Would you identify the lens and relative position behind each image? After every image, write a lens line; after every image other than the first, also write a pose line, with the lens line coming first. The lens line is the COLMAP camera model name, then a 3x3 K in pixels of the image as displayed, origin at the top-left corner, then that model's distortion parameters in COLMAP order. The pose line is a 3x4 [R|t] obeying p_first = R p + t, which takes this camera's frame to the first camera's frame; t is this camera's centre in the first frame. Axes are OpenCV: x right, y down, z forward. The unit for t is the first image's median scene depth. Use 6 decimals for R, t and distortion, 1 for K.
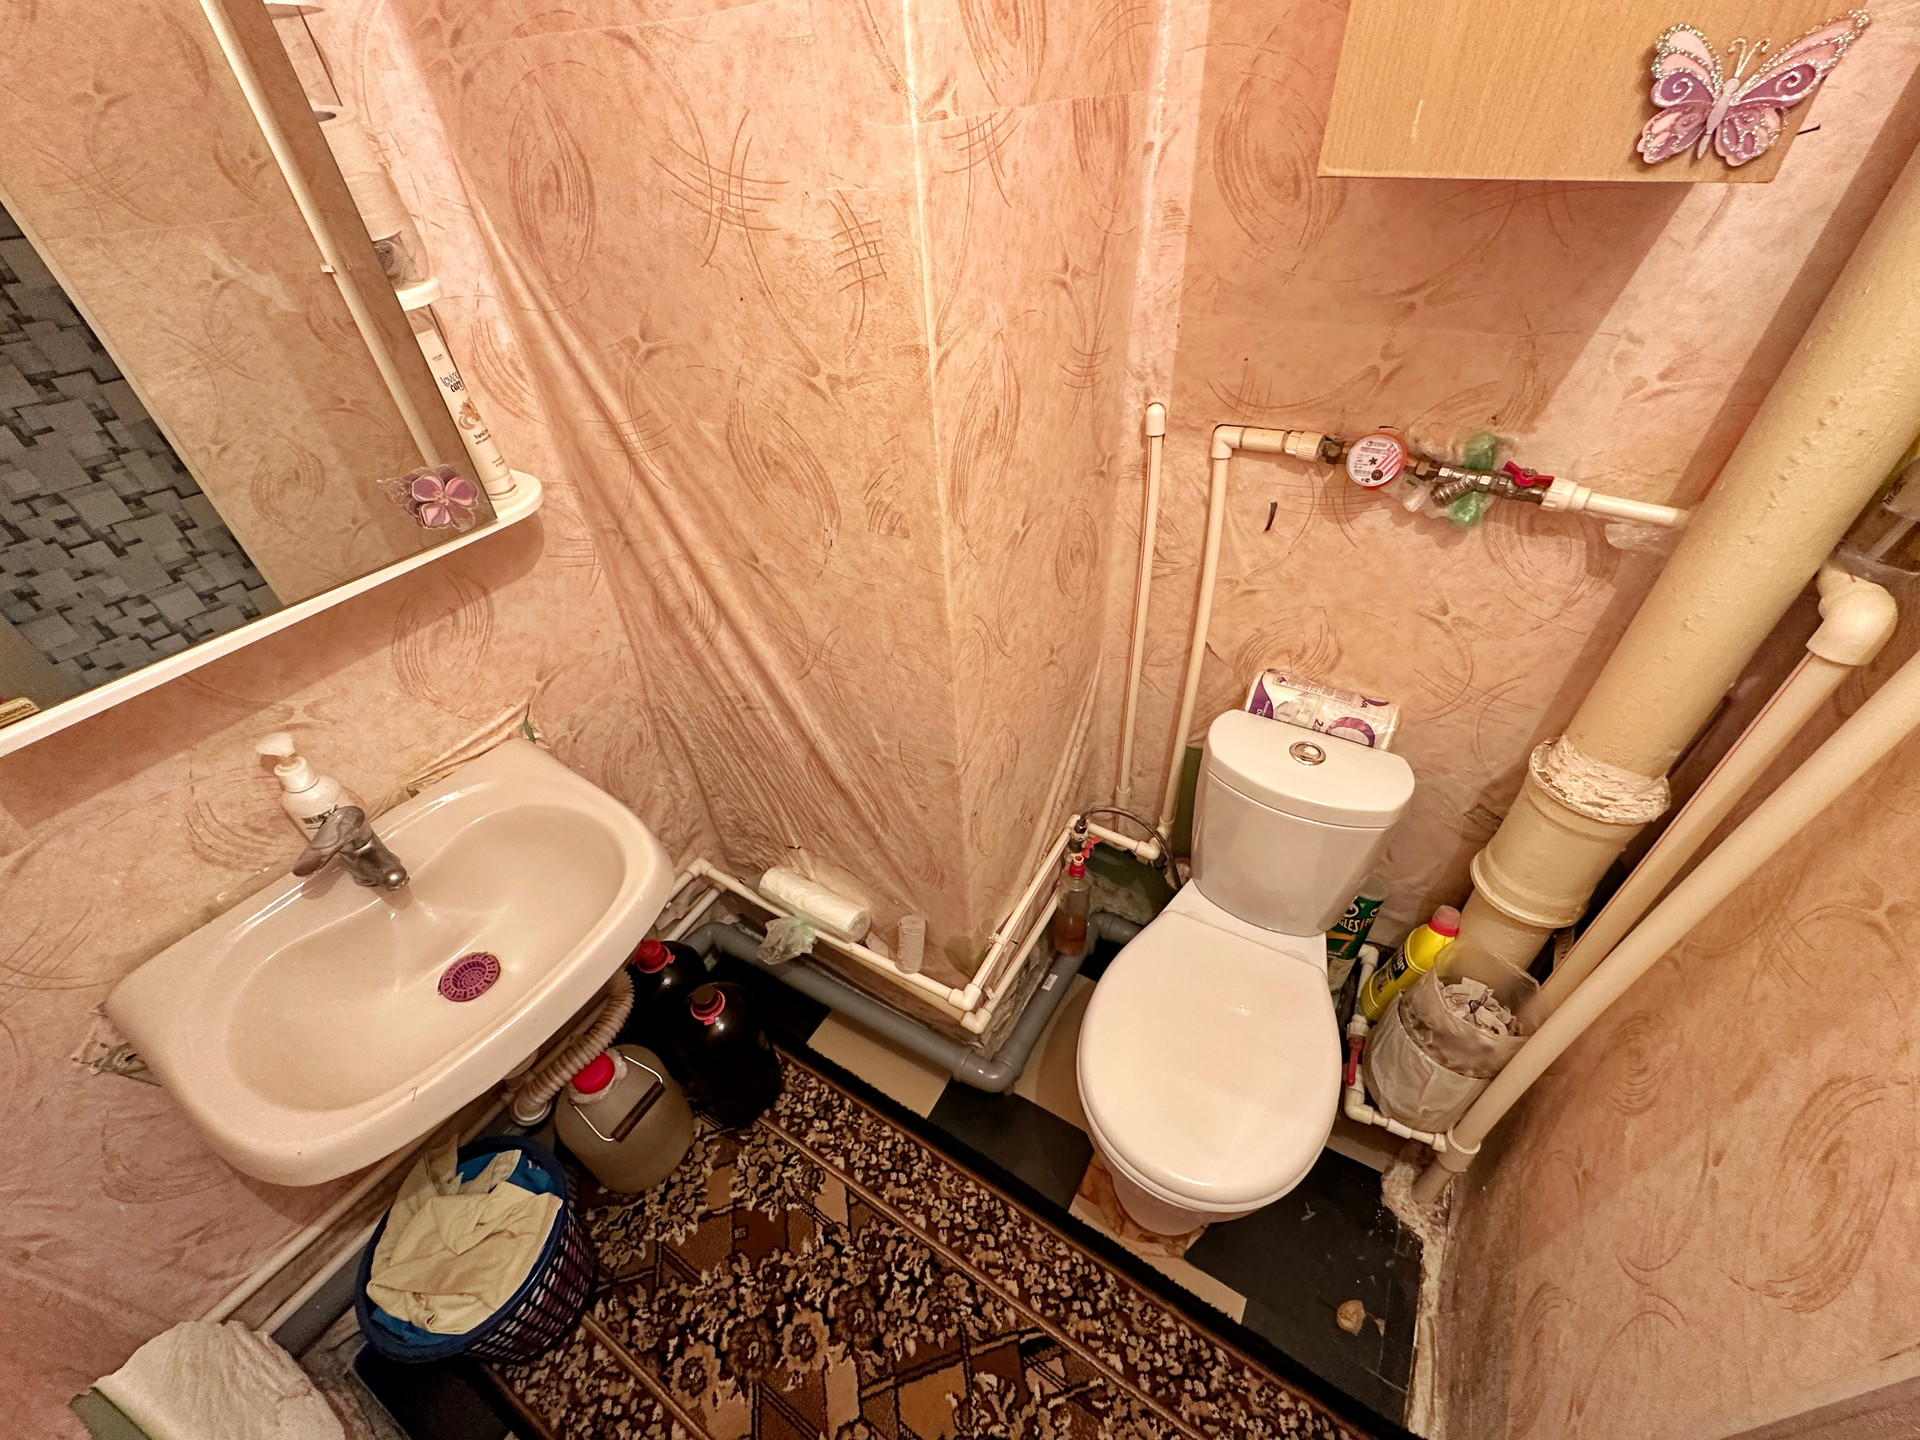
lens RADIAL K [[767.0, 0, 960.0], [0, 767.0, 720.0], [0, 0, 1]] dist [-0.002789, 0.000499]
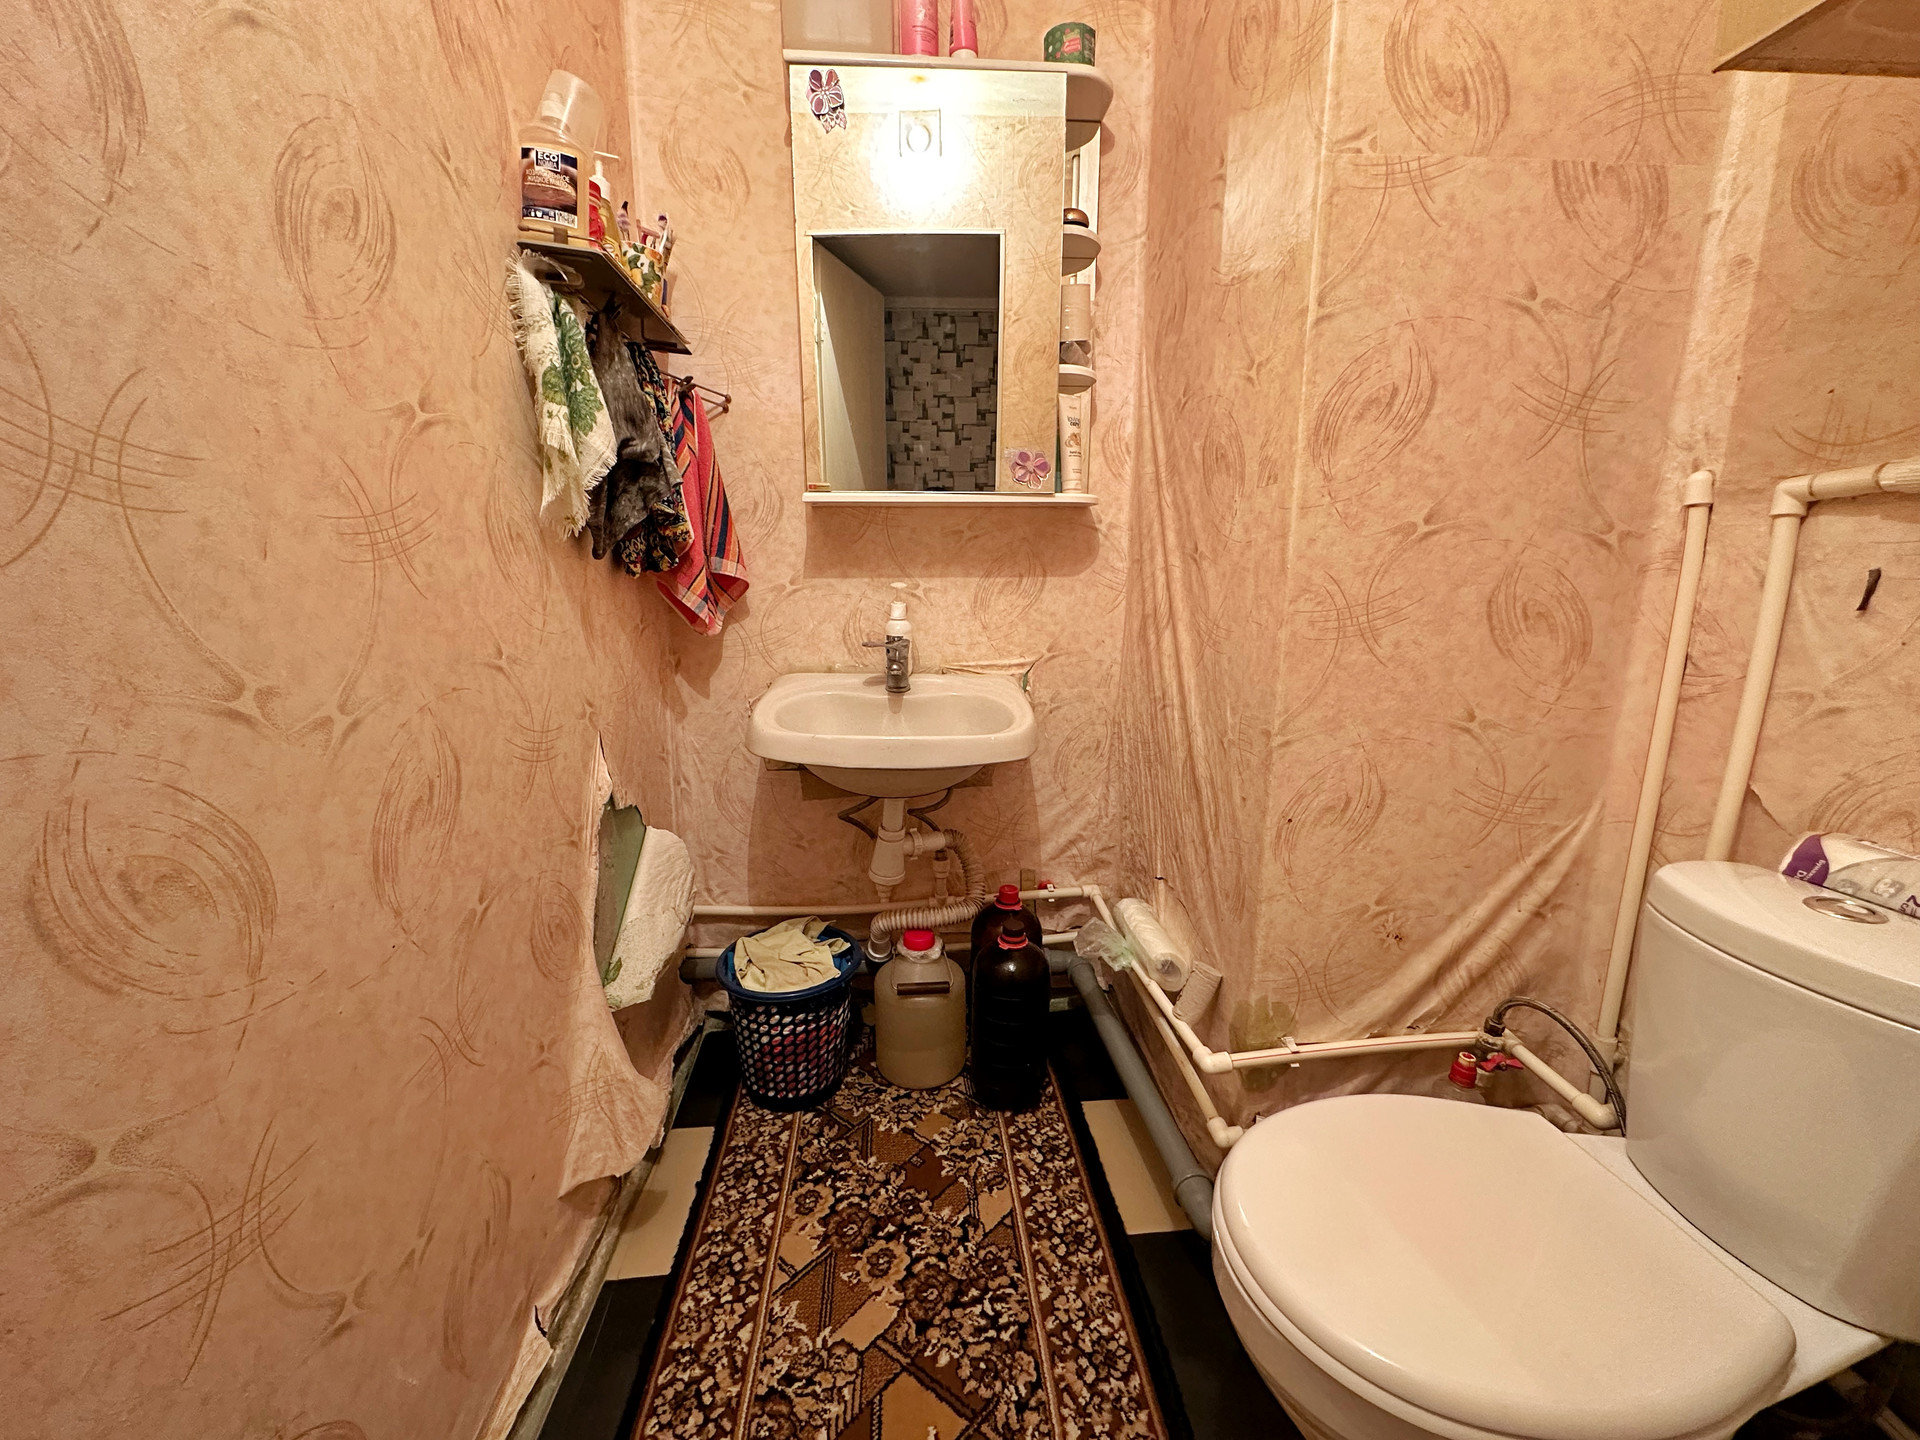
lens RADIAL K [[767.0, 0, 960.0], [0, 767.0, 720.0], [0, 0, 1]] dist [-0.002789, 0.000499]
pose [[0.593485, 0.213334, -0.776057, 0.435552], [-0.538450, 0.821910, -0.185837, 0.373814], [0.598203, 0.528160, 0.602661, 0.127090]]
